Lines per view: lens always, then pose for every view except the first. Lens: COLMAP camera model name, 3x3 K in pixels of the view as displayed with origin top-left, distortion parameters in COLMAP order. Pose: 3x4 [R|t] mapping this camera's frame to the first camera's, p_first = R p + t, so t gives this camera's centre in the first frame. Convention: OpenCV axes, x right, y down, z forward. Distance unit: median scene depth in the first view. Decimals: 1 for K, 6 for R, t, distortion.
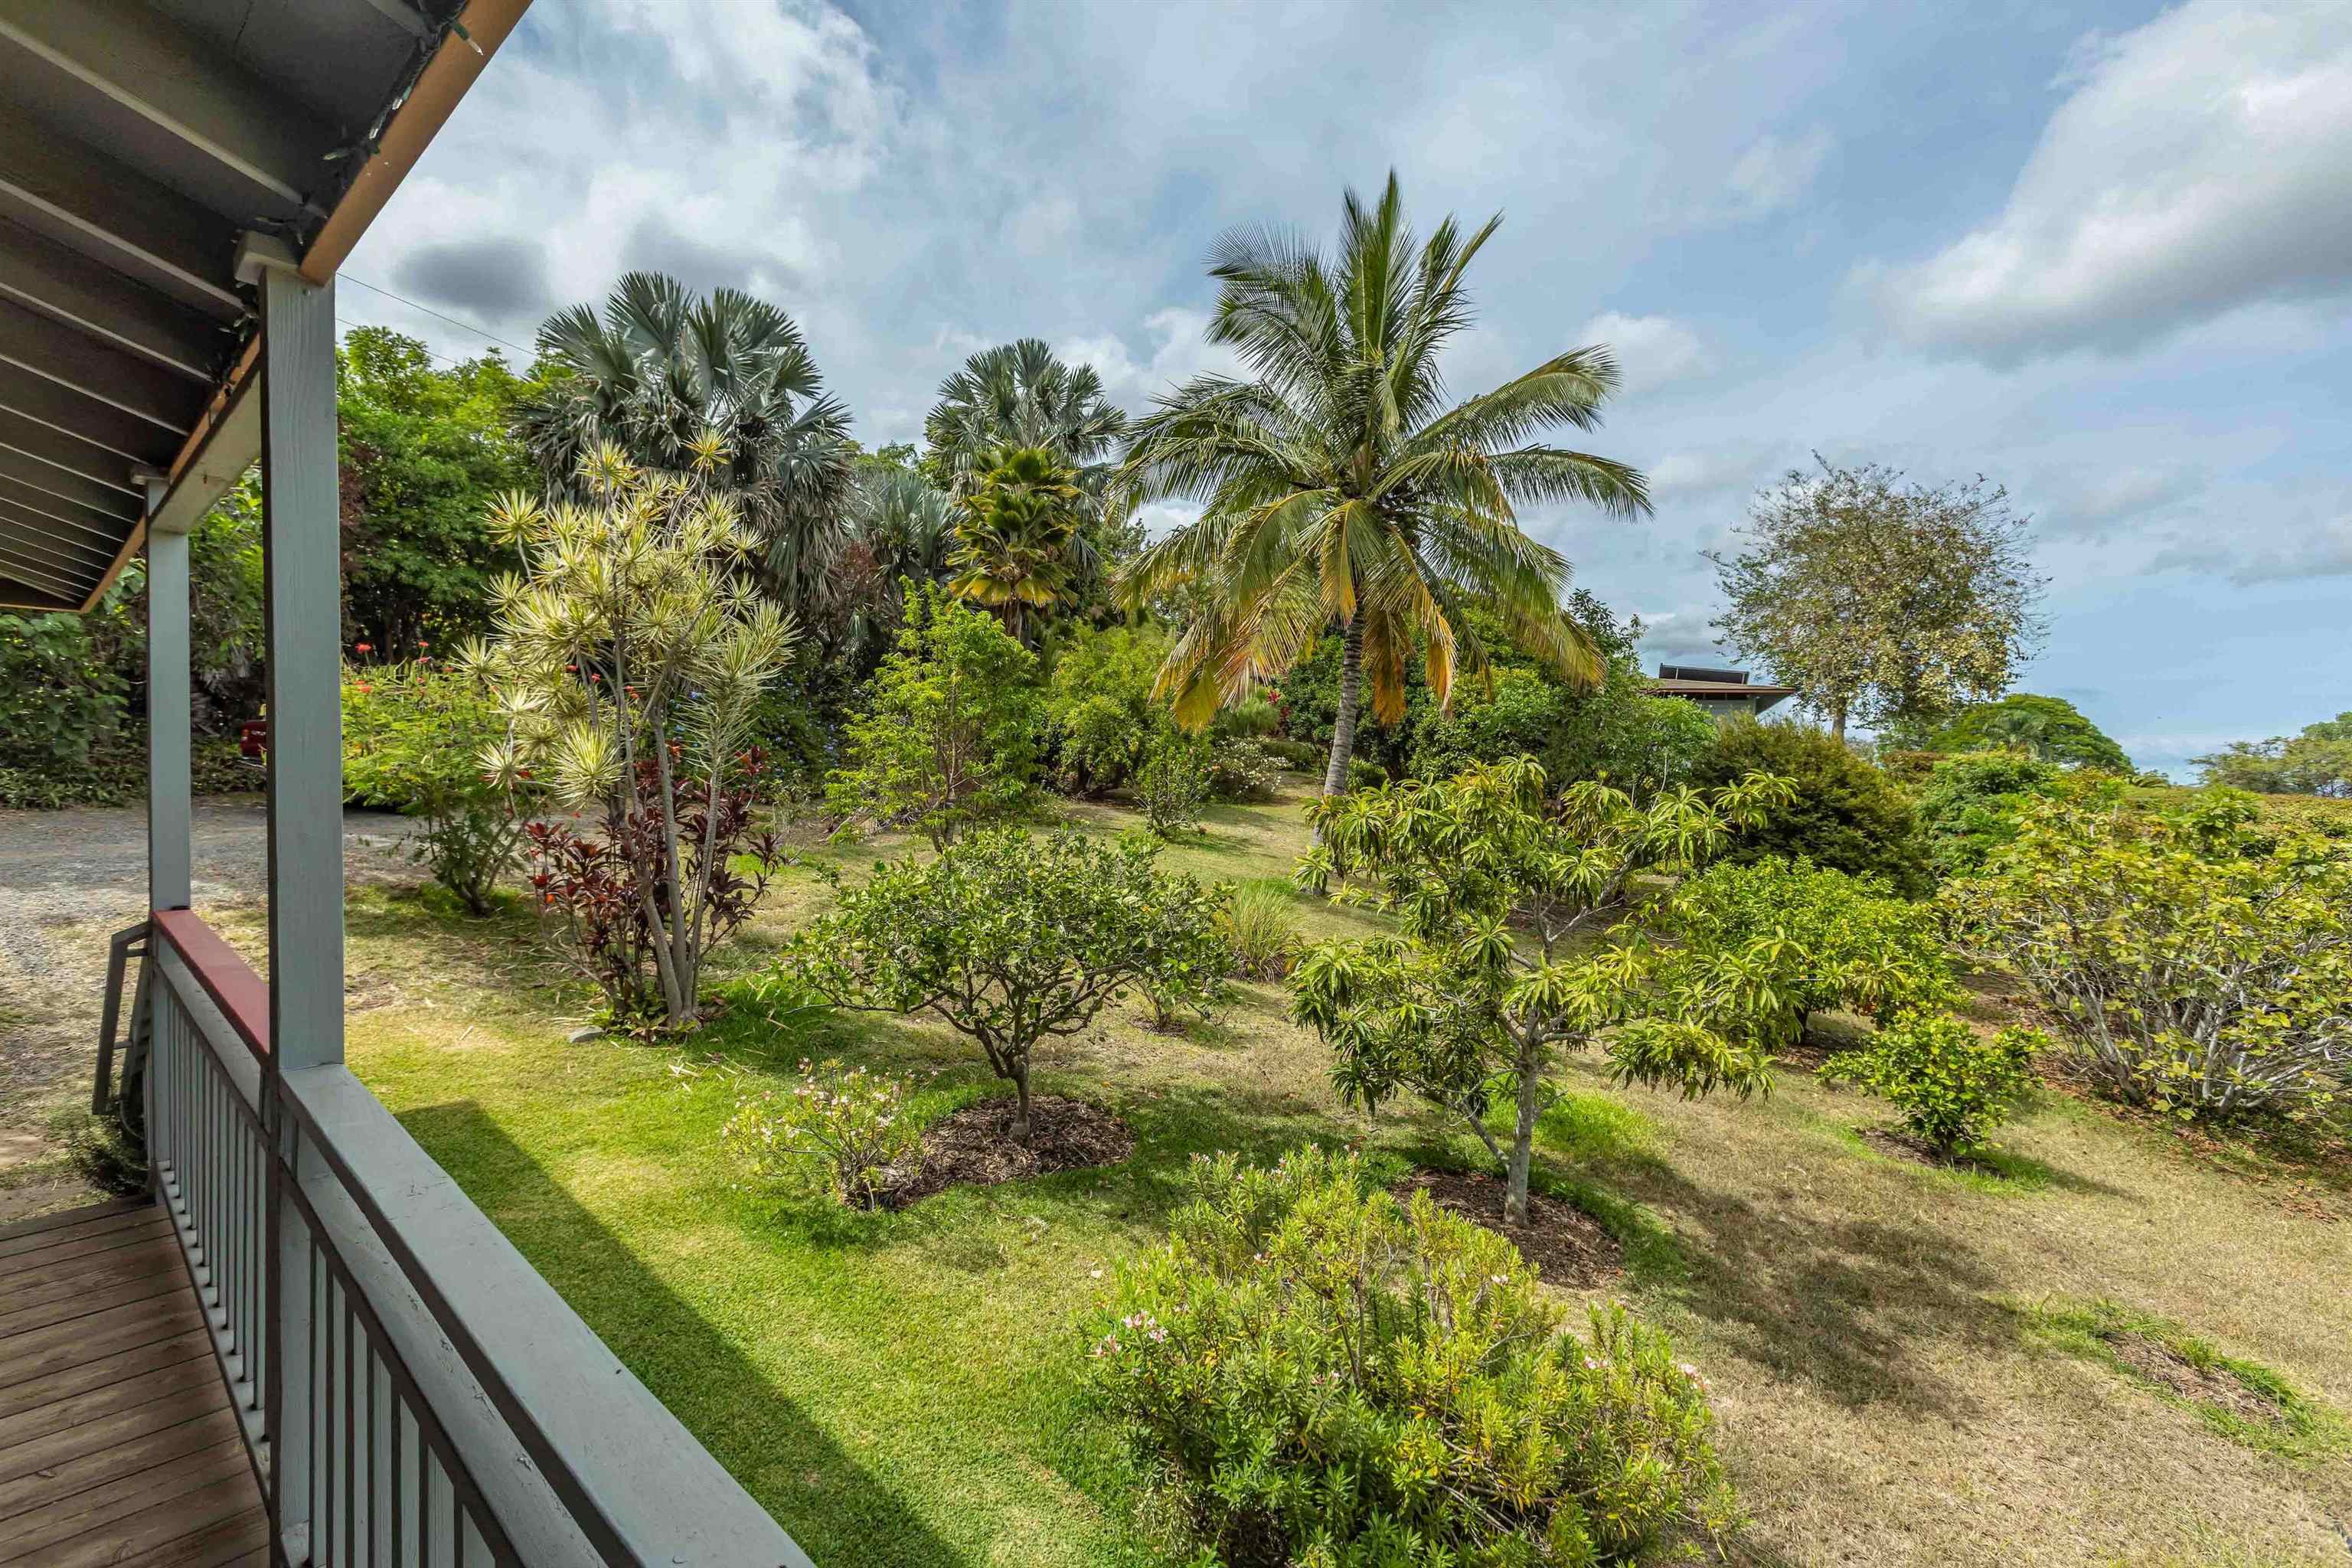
lens RADIAL K [[1030.3, 0, 1176.0], [0, 1030.3, 784.0], [0, 0, 1]] dist [0.003189, 0.000367]
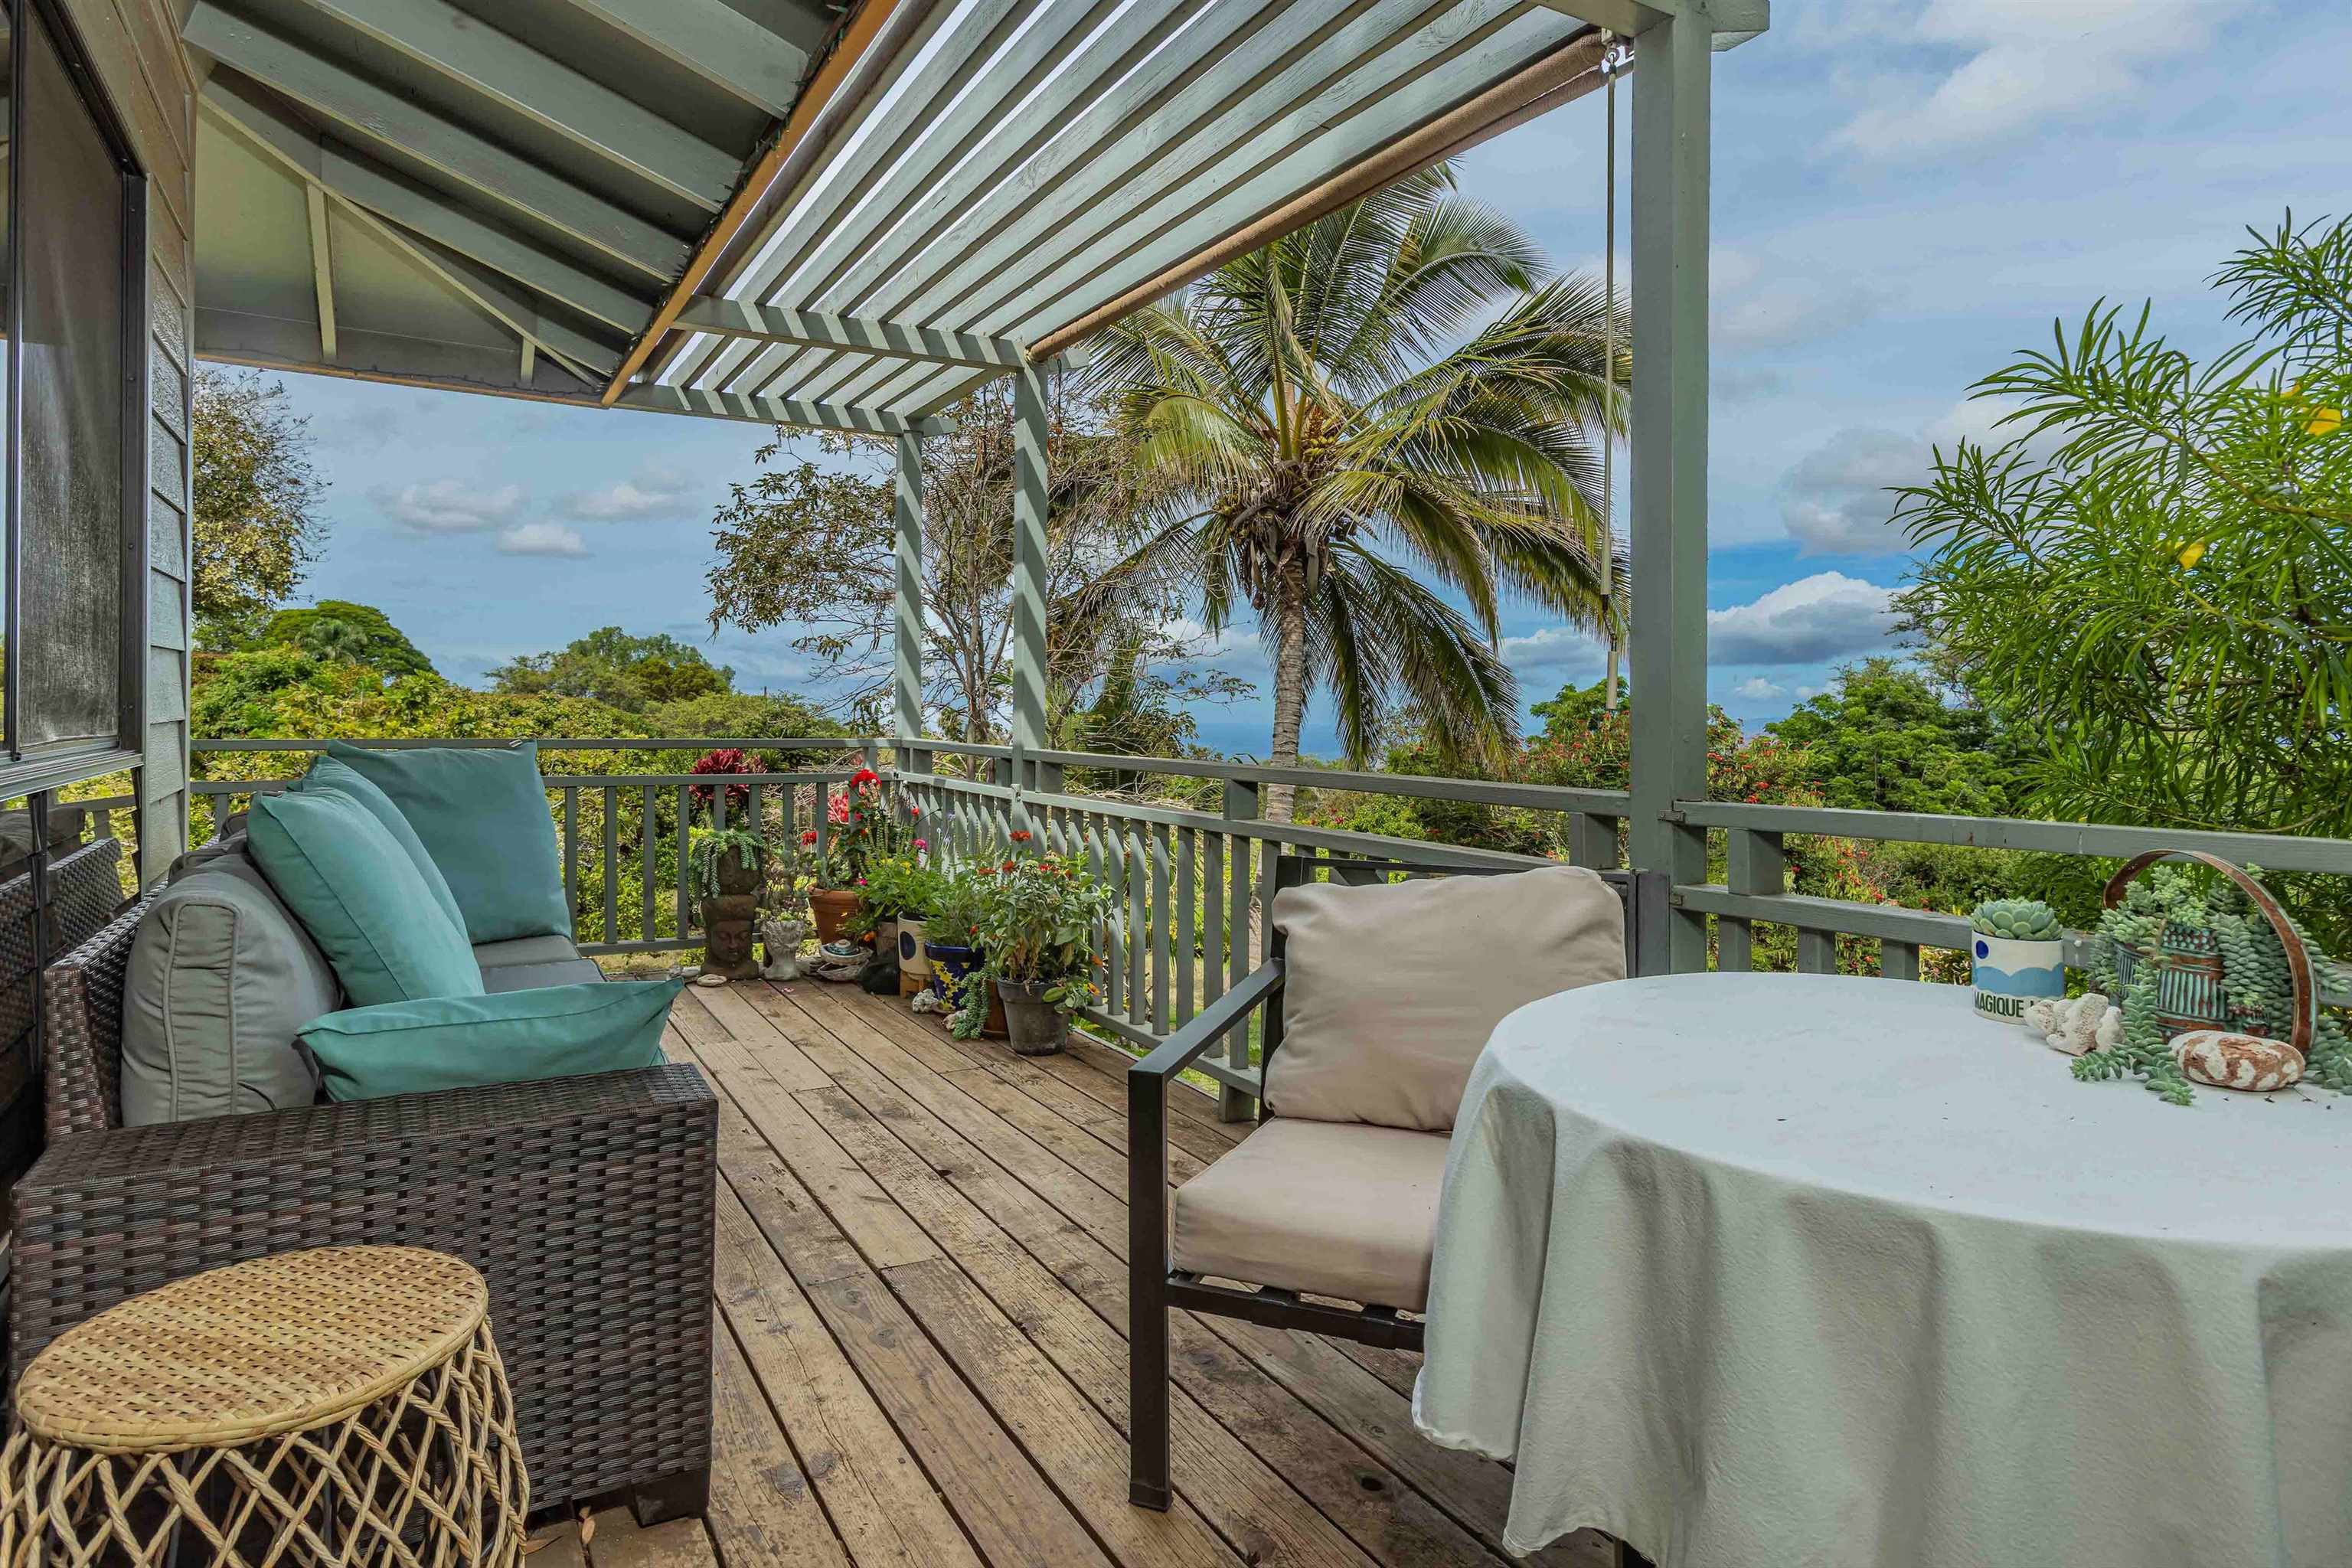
lens RADIAL K [[1308.2, 0, 1126.2], [0, 1308.2, 686.4], [0, 0, 1]] dist [0.000389, 0.000216]
pose [[0.339944, -0.013471, 0.940349, -0.093505], [0.029784, 0.999550, 0.003552, 0.018654], [-0.939974, 0.026800, 0.340192, -0.161541]]
